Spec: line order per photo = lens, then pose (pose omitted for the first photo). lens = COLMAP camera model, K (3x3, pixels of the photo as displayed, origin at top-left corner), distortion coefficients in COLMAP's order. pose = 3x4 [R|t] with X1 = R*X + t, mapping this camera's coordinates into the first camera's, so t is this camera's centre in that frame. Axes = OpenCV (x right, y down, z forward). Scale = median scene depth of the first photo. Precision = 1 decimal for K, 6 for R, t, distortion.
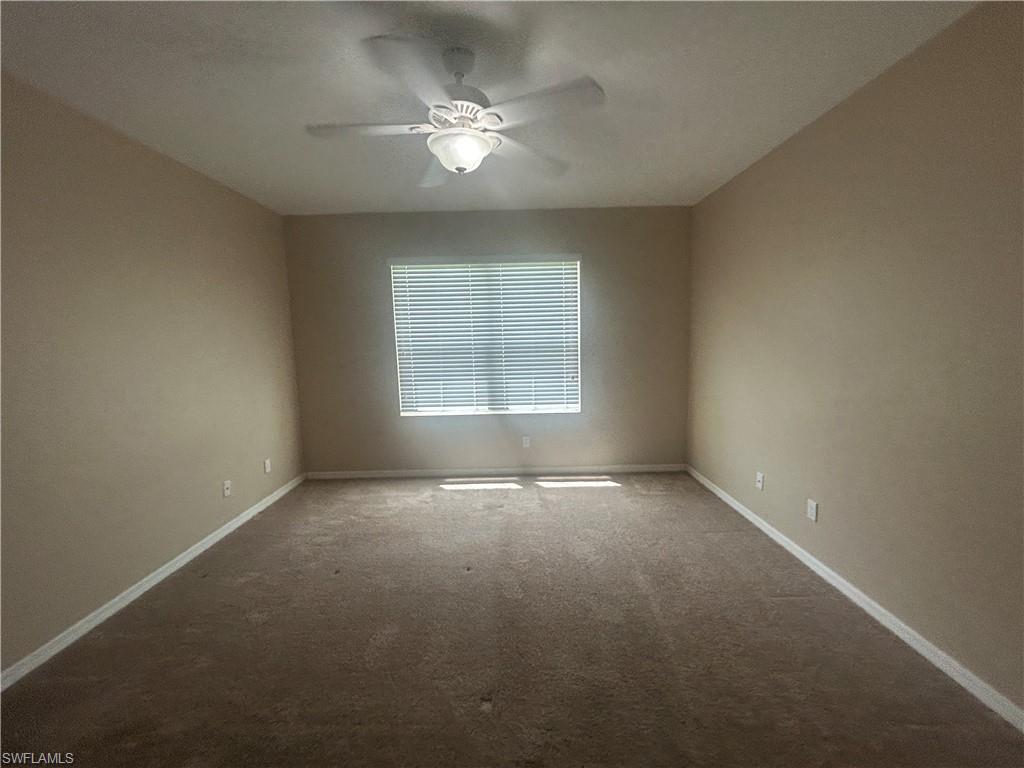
lens RADIAL K [[414.8, 0, 511.0], [0, 414.8, 381.9], [0, 0, 1]] dist [0.003842, 0.000202]
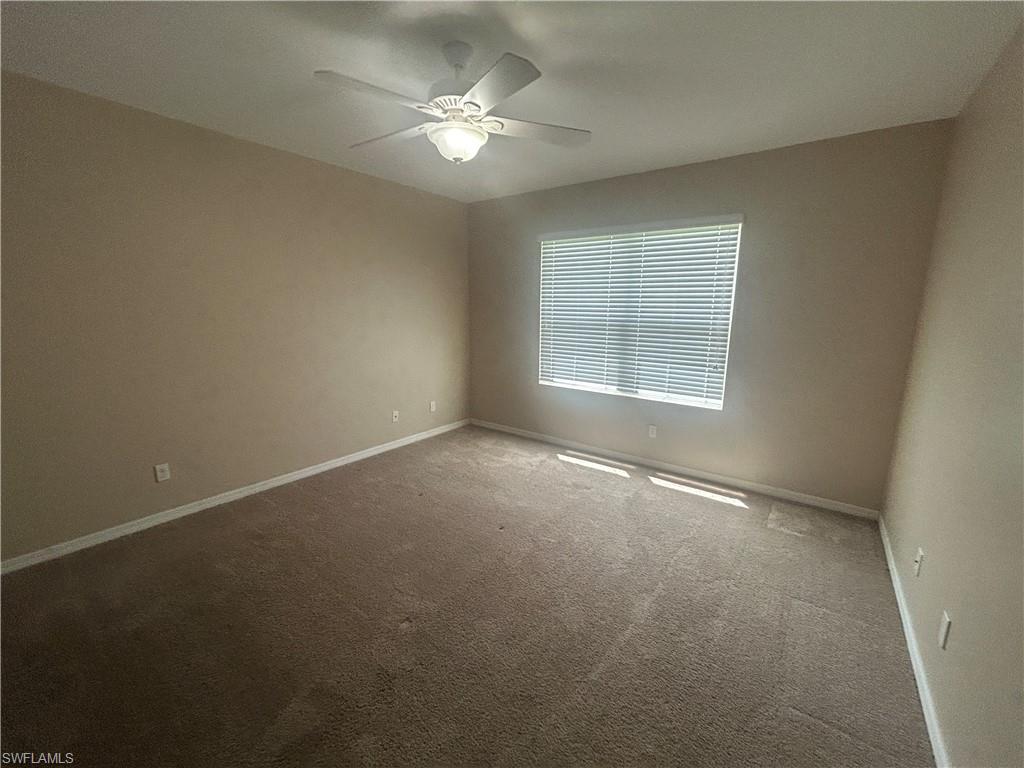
lens RADIAL K [[414.8, 0, 509.4], [0, 414.8, 383.4], [0, 0, 1]] dist [0.003842, 0.000202]
pose [[0.803011, 0.143602, -0.578404, 0.304191], [-0.096961, 0.989085, 0.110949, -0.031615], [0.588023, -0.033010, 0.808170, 0.084890]]
